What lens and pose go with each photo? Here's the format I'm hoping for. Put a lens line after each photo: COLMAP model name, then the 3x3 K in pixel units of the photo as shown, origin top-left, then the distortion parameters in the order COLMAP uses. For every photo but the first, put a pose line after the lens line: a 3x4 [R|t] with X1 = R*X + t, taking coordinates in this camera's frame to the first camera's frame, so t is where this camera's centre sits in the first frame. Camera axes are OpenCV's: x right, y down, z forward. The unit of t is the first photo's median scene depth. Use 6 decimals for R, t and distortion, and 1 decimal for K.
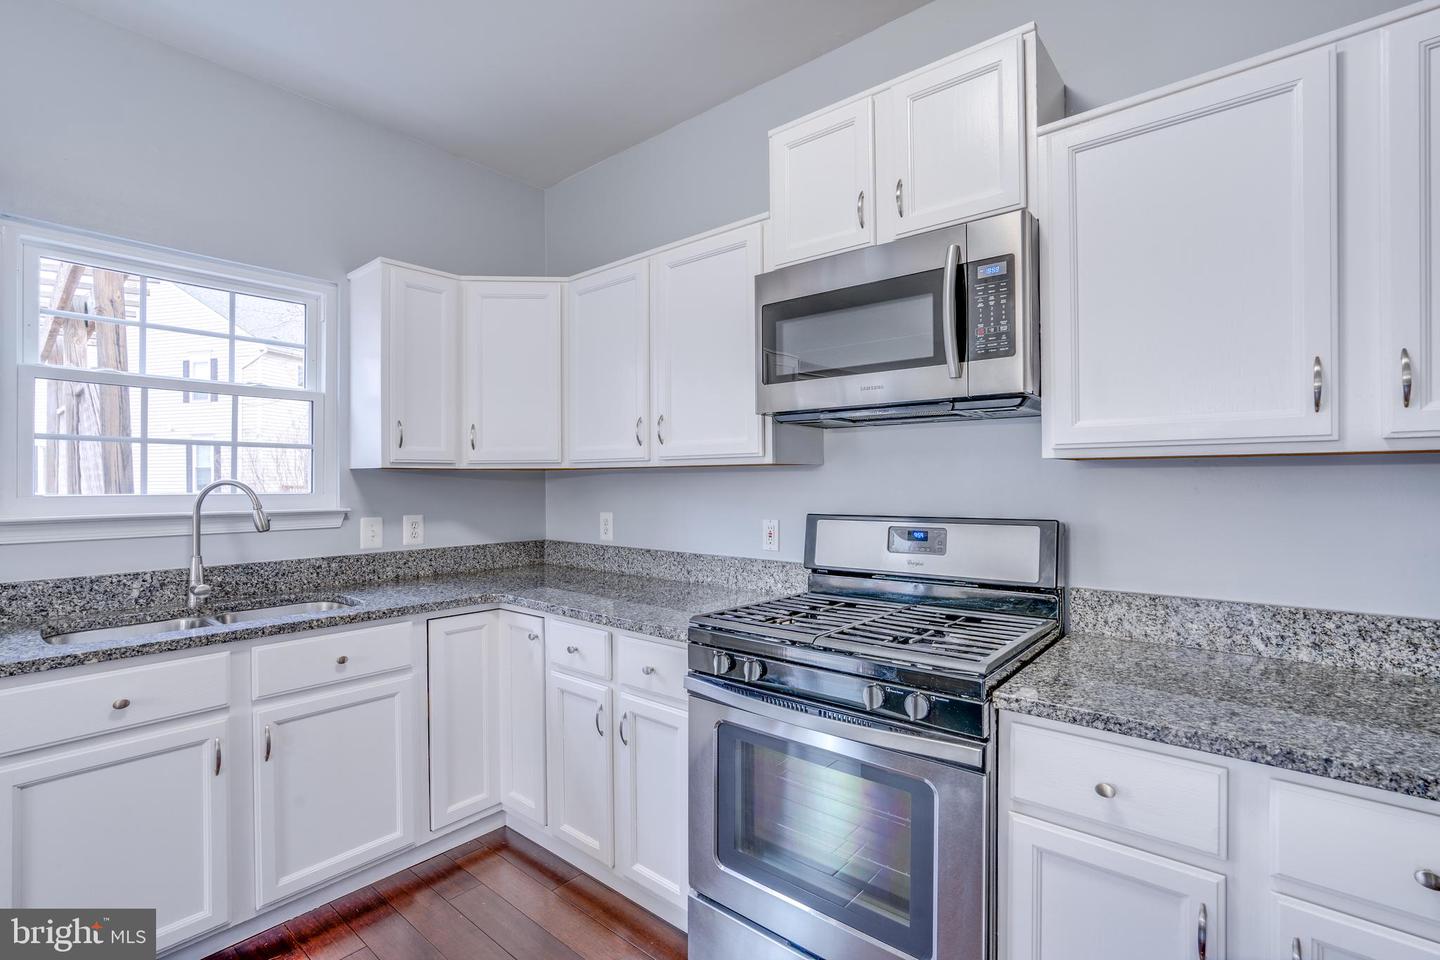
lens RADIAL K [[660.0, 0, 722.8], [0, 660.0, 482.2], [0, 0, 1]] dist [-0.042553, 0.019127]
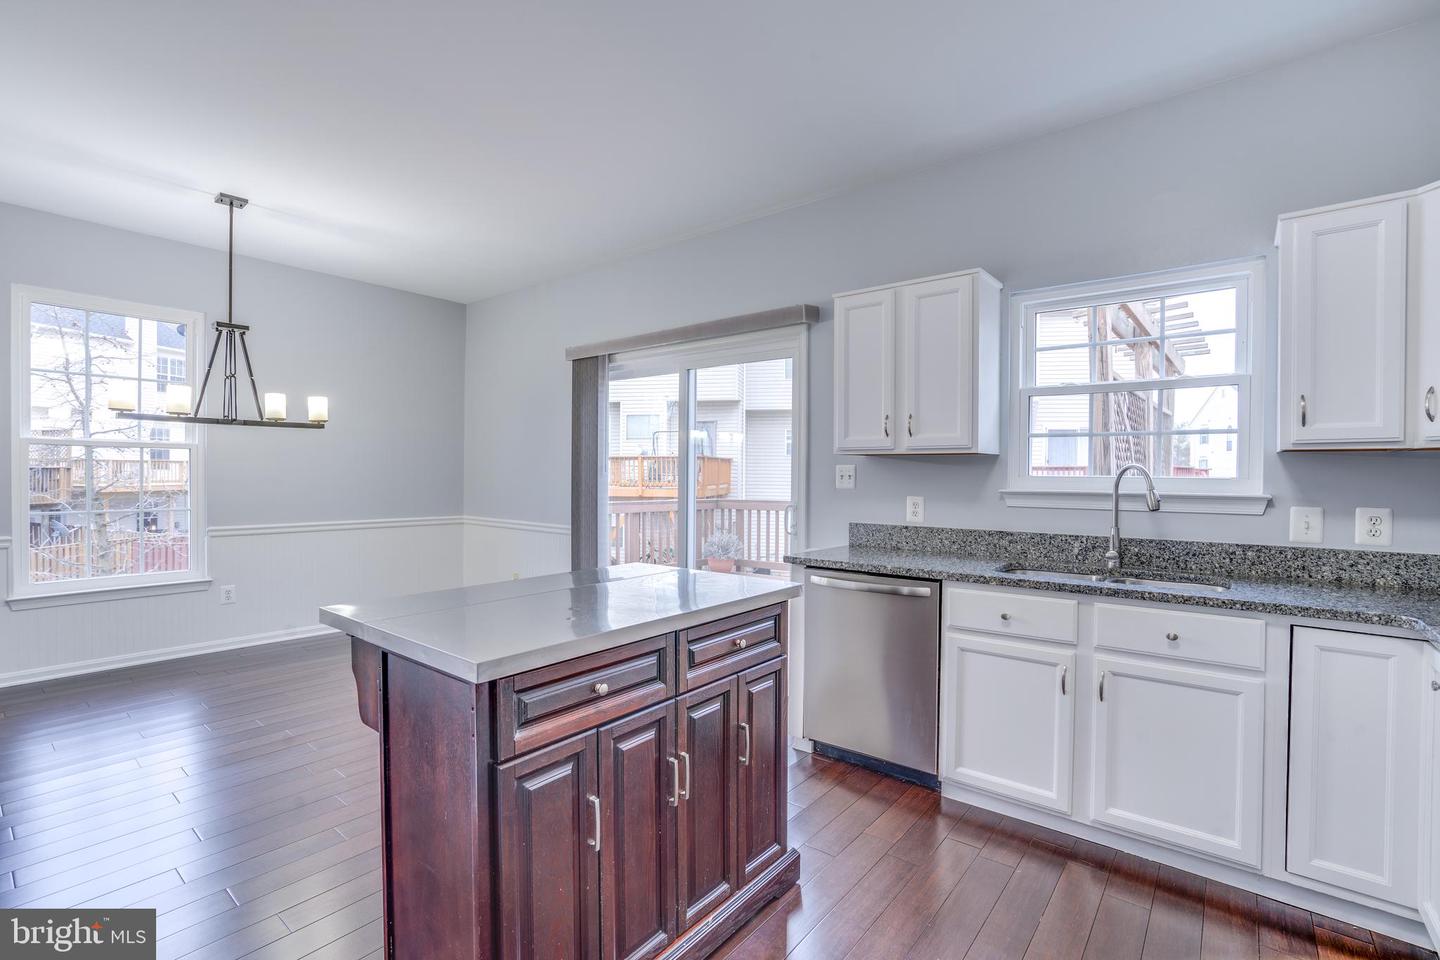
lens RADIAL K [[660.0, 0, 722.5], [0, 660.0, 480.0], [0, 0, 1]] dist [-0.042553, 0.019127]
pose [[0.019243, 0.014728, -0.999706, 0.400079], [-0.006428, 0.999873, 0.014607, 0.012383], [0.999794, 0.006145, 0.019335, 0.245924]]
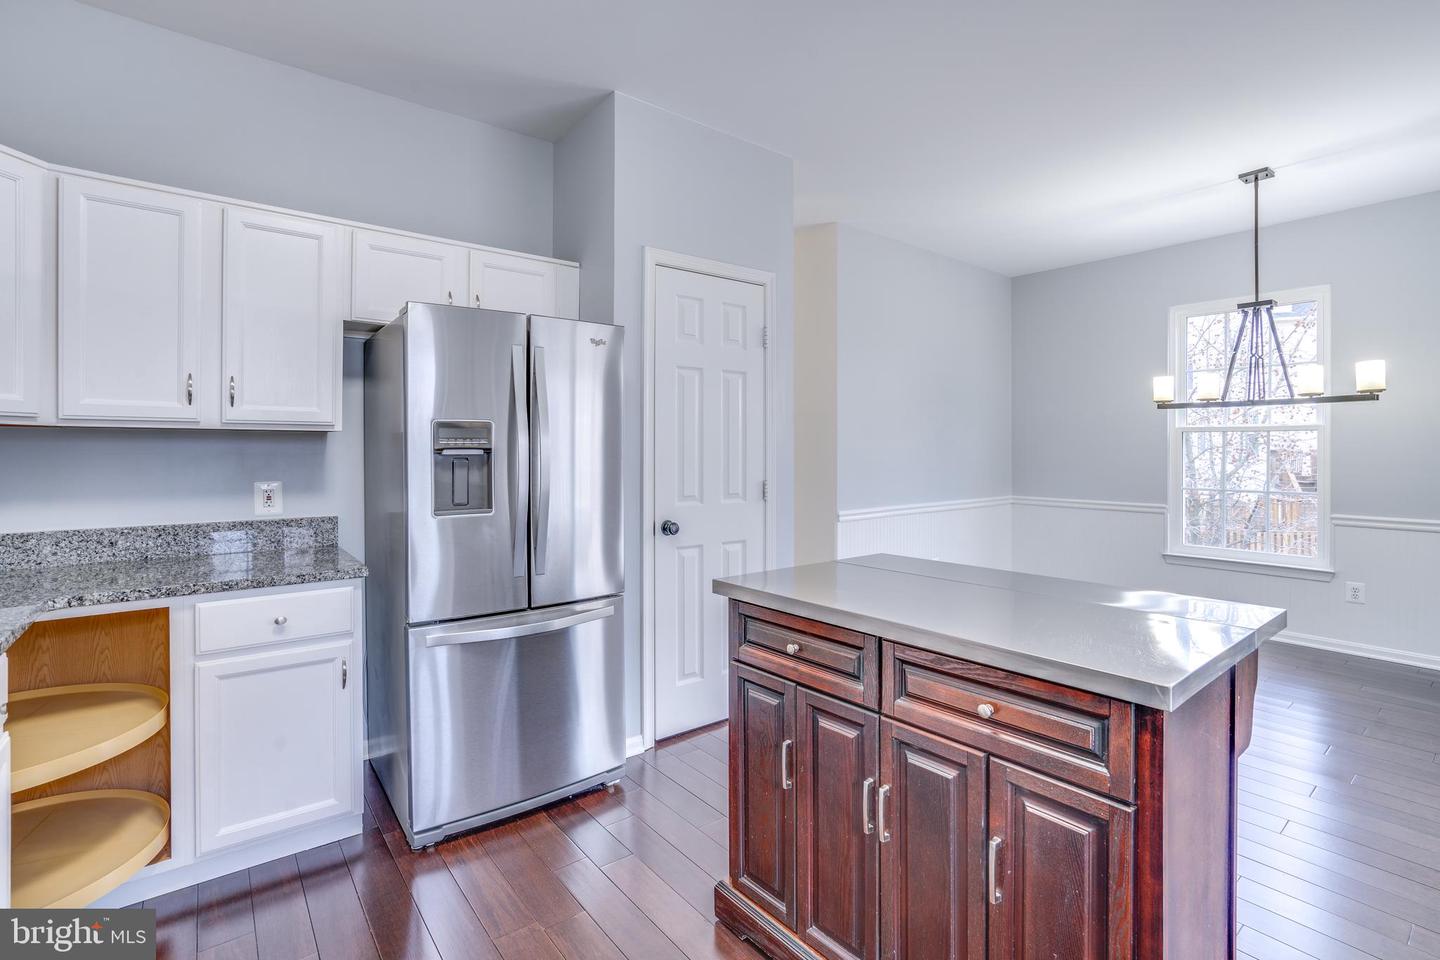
lens RADIAL K [[660.0, 0, 730.3], [0, 660.0, 458.5], [0, 0, 1]] dist [-0.042553, 0.019127]
pose [[-0.981861, 0.001872, 0.189592, -0.330295], [0.003788, 0.999945, 0.009744, 0.013844], [-0.189563, 0.010285, -0.981815, 0.868381]]
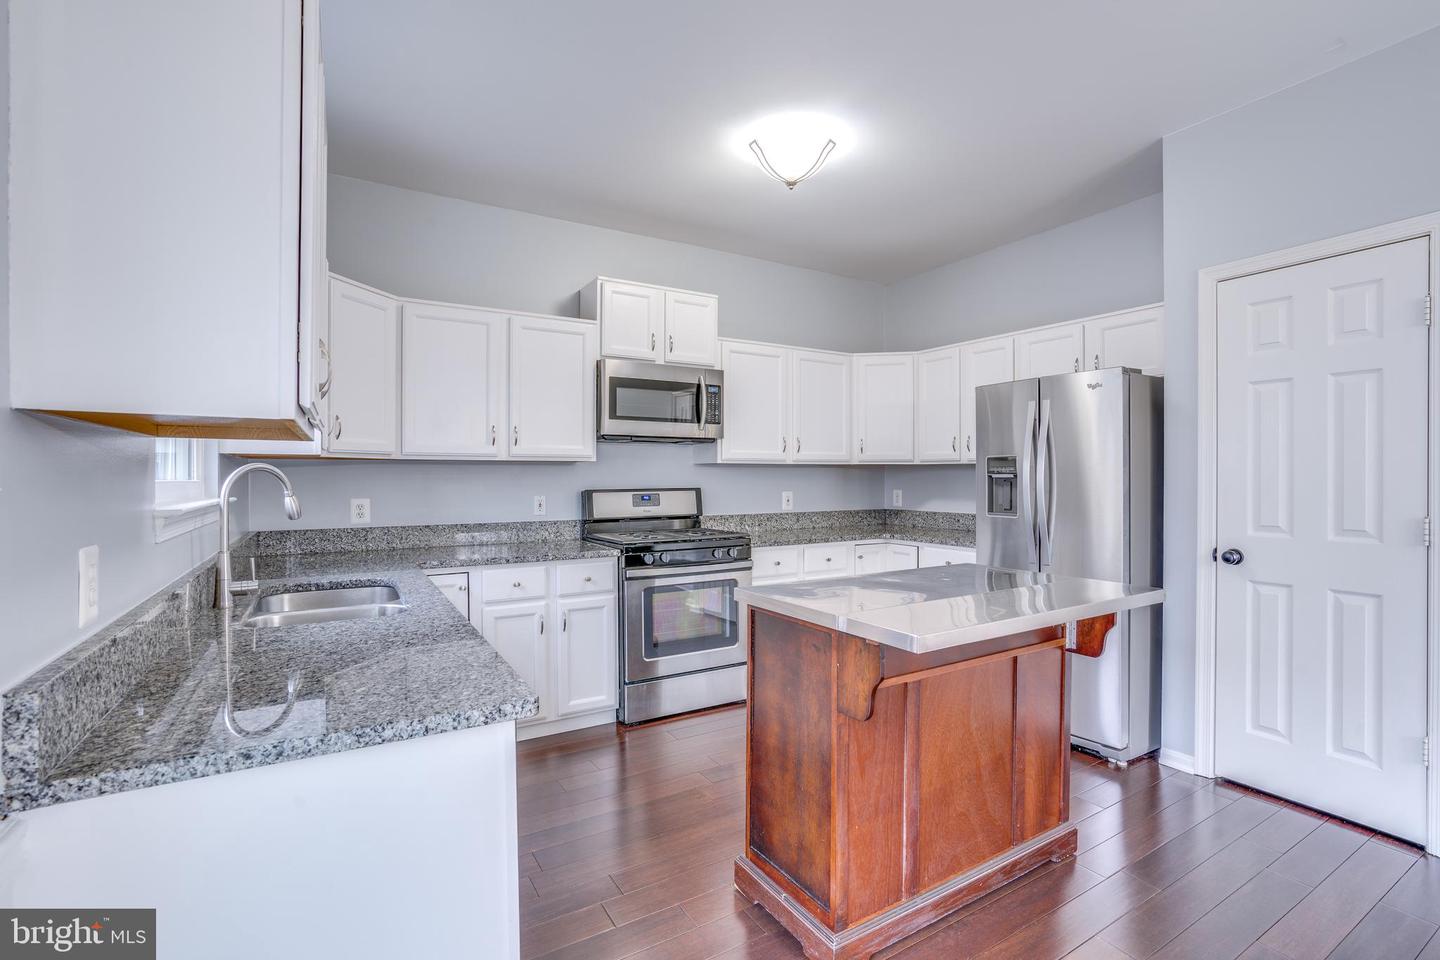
lens RADIAL K [[660.0, 0, 726.5], [0, 660.0, 483.7], [0, 0, 1]] dist [-0.042553, 0.019127]
pose [[0.317898, -0.008095, 0.948090, -1.453298], [0.000956, 0.999966, 0.008218, 0.017307], [-0.948124, -0.001706, 0.317895, 0.088356]]
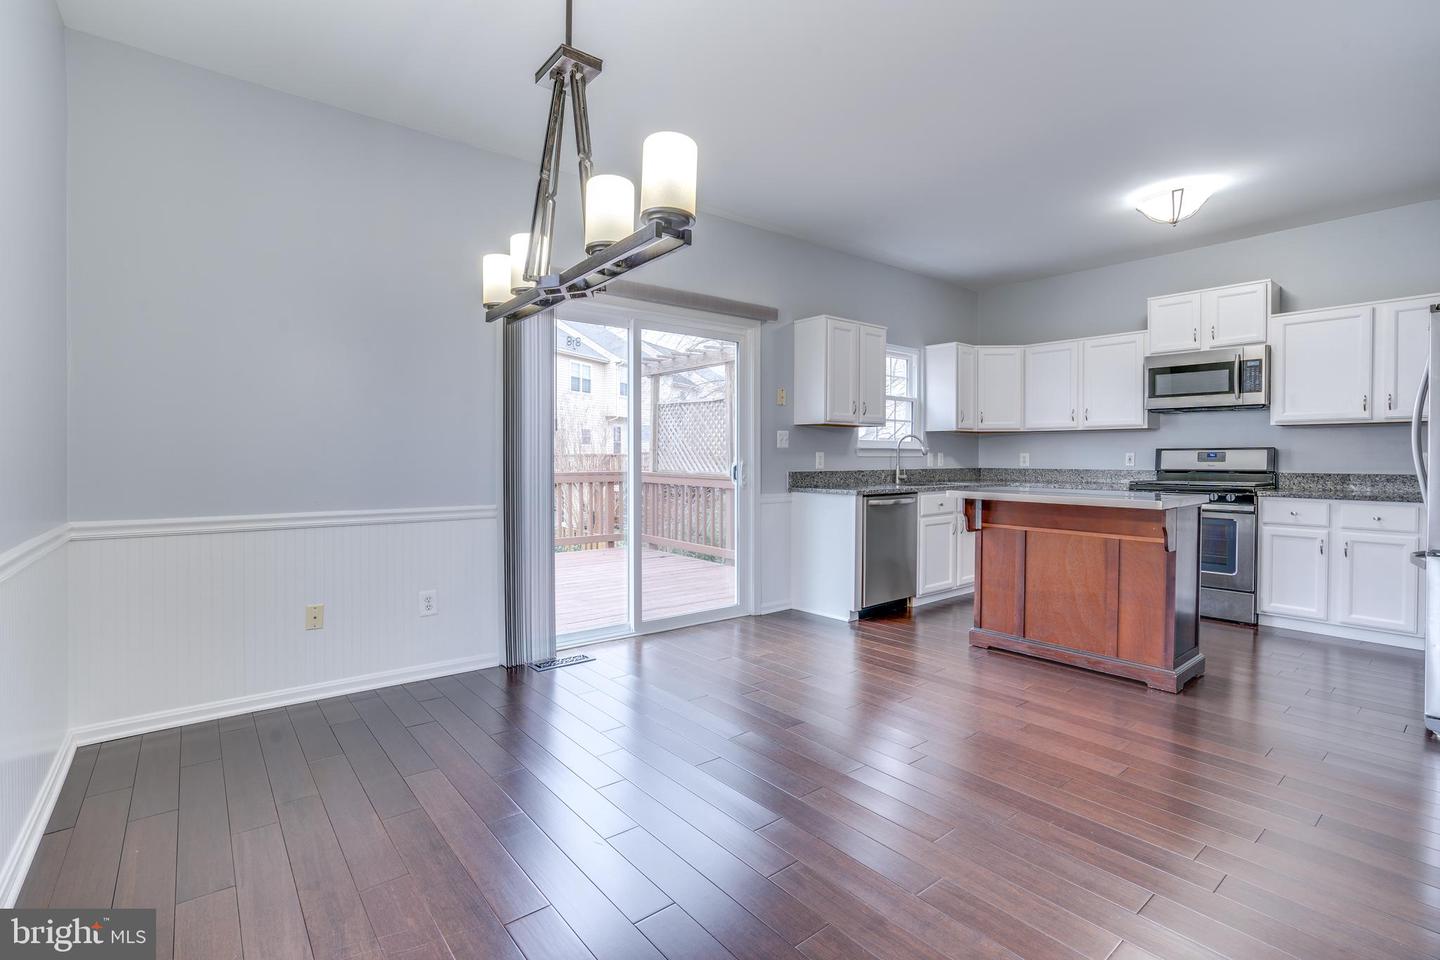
lens RADIAL K [[660.0, 0, 723.3], [0, 660.0, 467.1], [0, 0, 1]] dist [-0.042553, 0.019127]
pose [[0.982088, 0.007766, -0.188261, -1.026634], [-0.005003, 0.999873, 0.015147, 0.089883], [0.188354, -0.013934, 0.982002, -1.731754]]
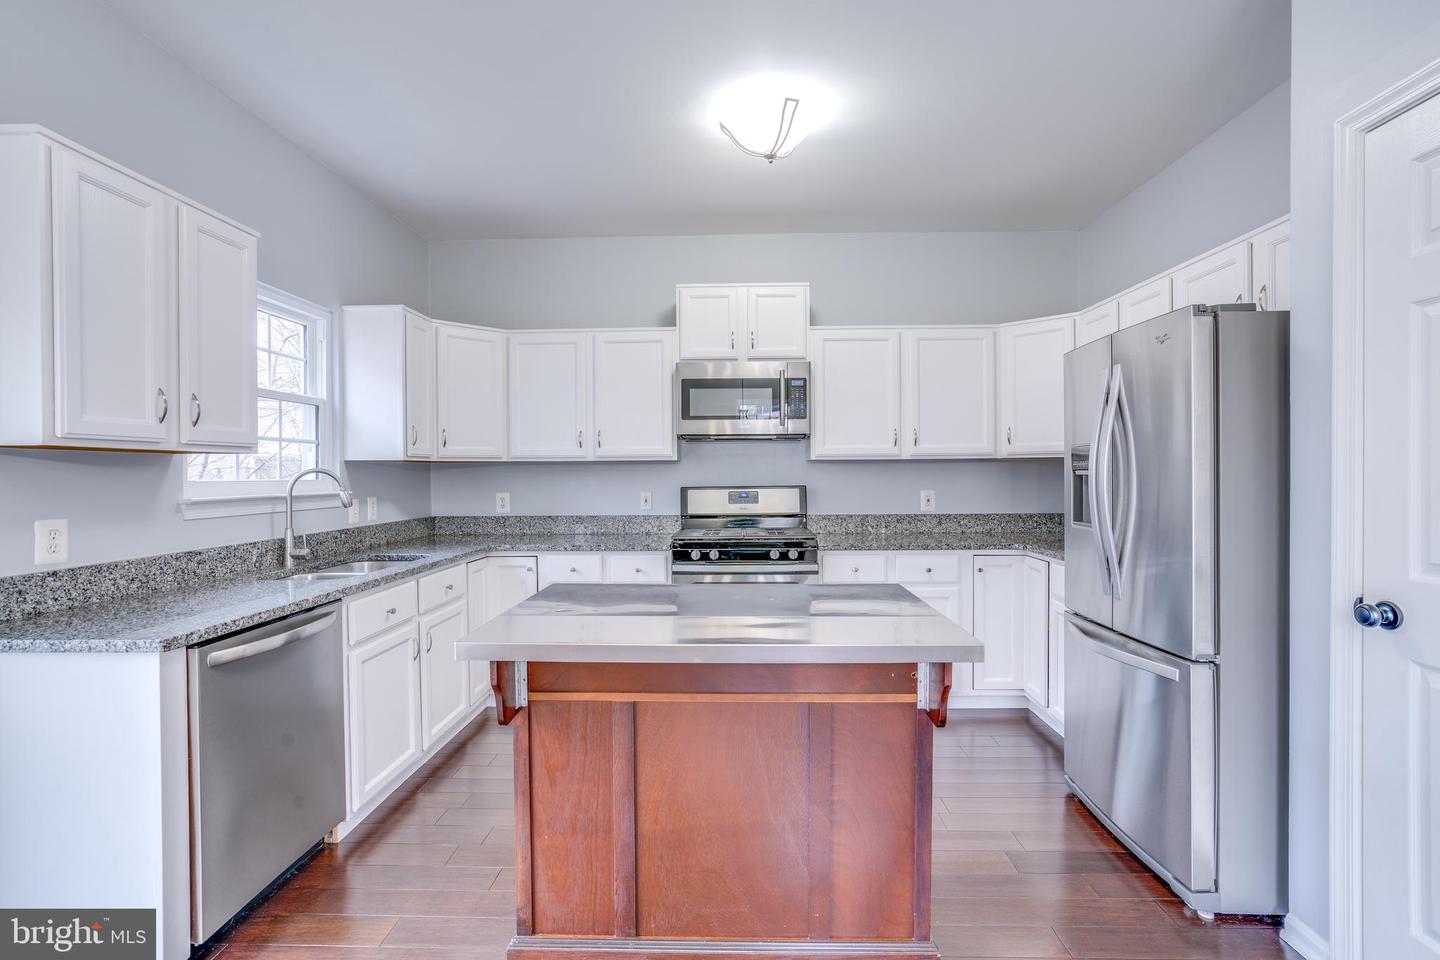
lens RADIAL K [[660.0, 0, 723.7], [0, 660.0, 481.3], [0, 0, 1]] dist [-0.042553, 0.019127]
pose [[0.783375, -0.010333, 0.621464, -0.959857], [0.004986, 0.999934, 0.010341, 0.013030], [-0.621530, -0.005002, 0.783374, -0.549152]]
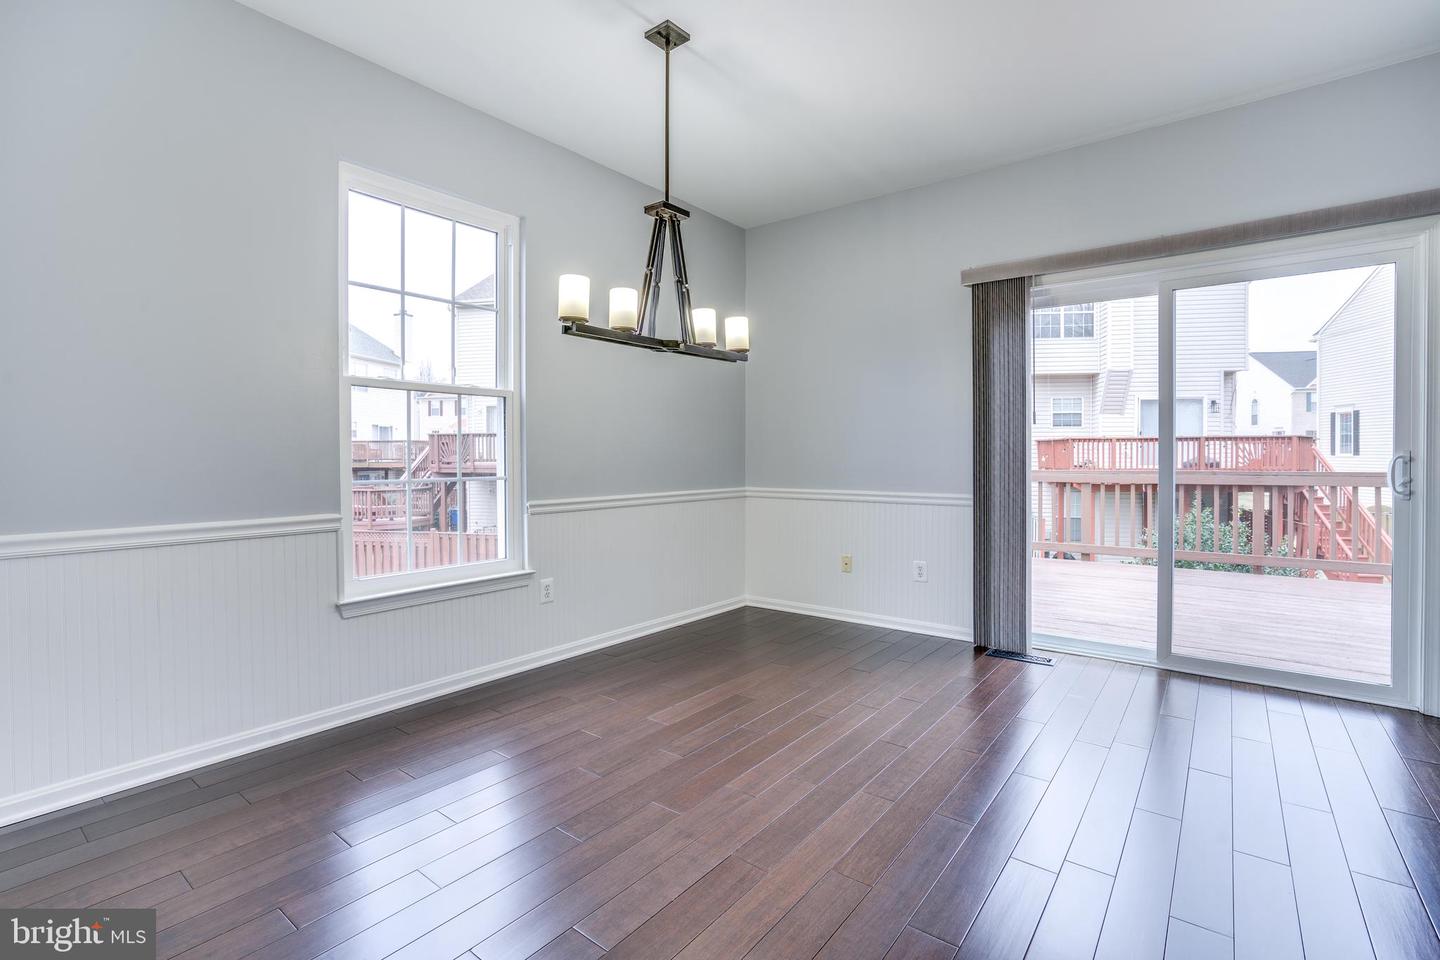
lens RADIAL K [[660.0, 0, 730.1], [0, 660.0, 463.5], [0, 0, 1]] dist [-0.042553, 0.019127]
pose [[0.045582, 0.016339, -0.998827, -0.116169], [0.004678, 0.999852, 0.016570, 0.092054], [0.998950, -0.005427, 0.045499, -0.974804]]
